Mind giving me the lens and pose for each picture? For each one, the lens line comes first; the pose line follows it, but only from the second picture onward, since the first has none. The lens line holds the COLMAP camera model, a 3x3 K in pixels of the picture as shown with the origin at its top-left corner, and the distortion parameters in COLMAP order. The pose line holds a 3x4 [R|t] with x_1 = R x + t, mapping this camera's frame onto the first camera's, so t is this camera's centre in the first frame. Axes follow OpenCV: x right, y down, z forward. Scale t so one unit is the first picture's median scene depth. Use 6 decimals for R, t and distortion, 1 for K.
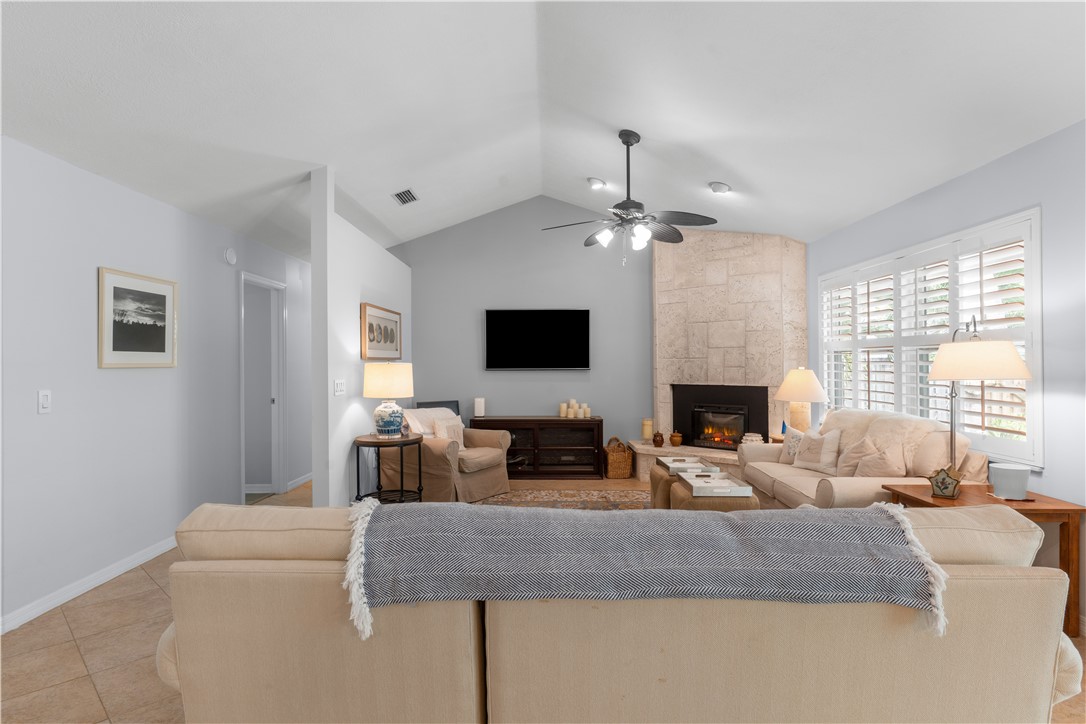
lens RADIAL K [[593.4, 0, 543.0], [0, 593.4, 362.0], [0, 0, 1]] dist [0.005899, 0.000987]
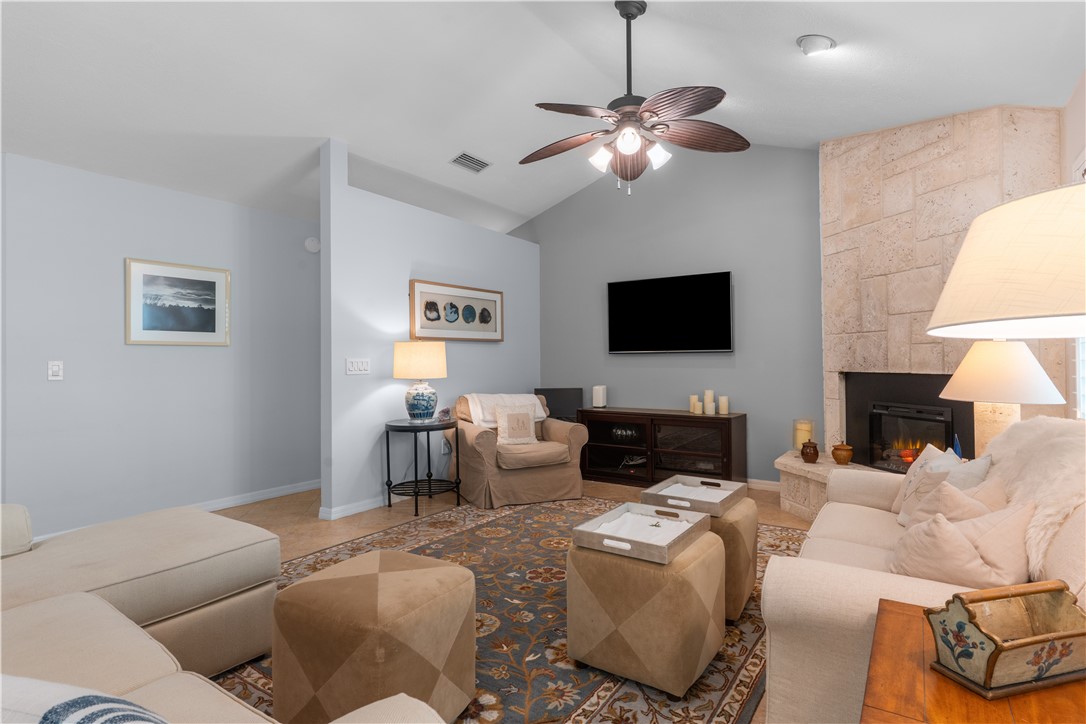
lens RADIAL K [[573.8, 0, 543.7], [0, 573.8, 353.4], [0, 0, 1]] dist [0.015069, 0.000018]
pose [[0.836134, -0.005566, -0.548496, 0.341293], [0.002936, 0.999980, -0.005671, 0.022276], [0.548517, 0.003131, 0.836134, 0.308664]]
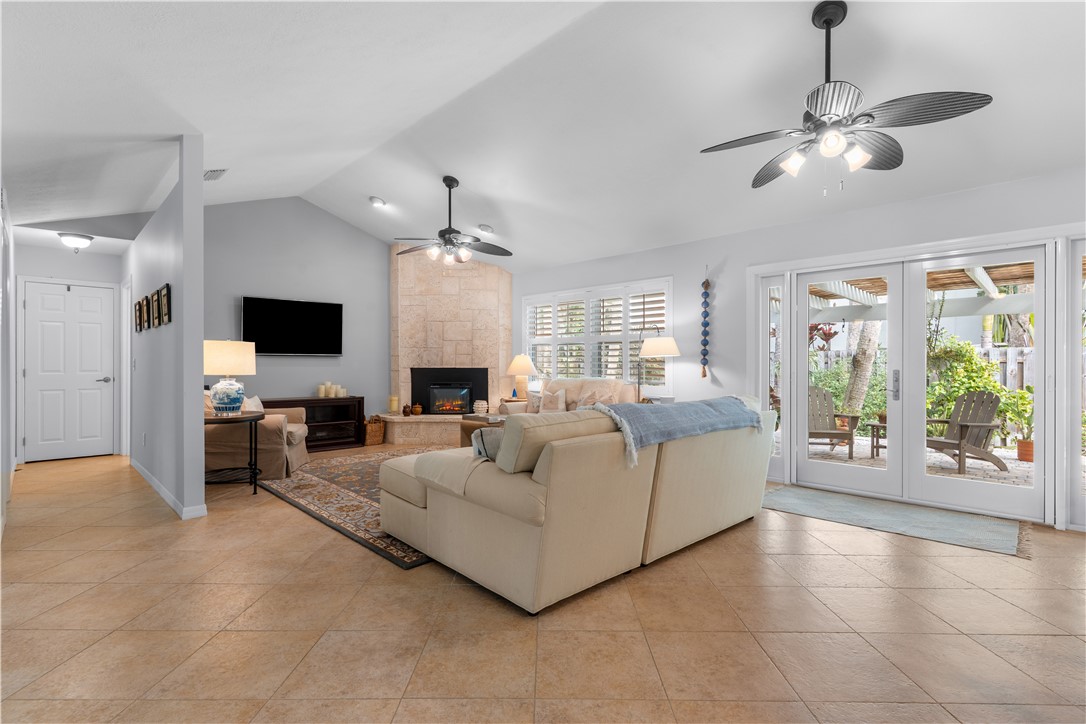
lens RADIAL K [[513.6, 0, 543.0], [0, 513.6, 362.0], [0, 0, 1]] dist [0.001332, 0.000225]
pose [[0.708128, 0.008137, 0.706037, -0.431323], [-0.005961, 0.999967, -0.005545, 0.033832], [-0.706059, -0.000282, 0.708153, 0.007065]]
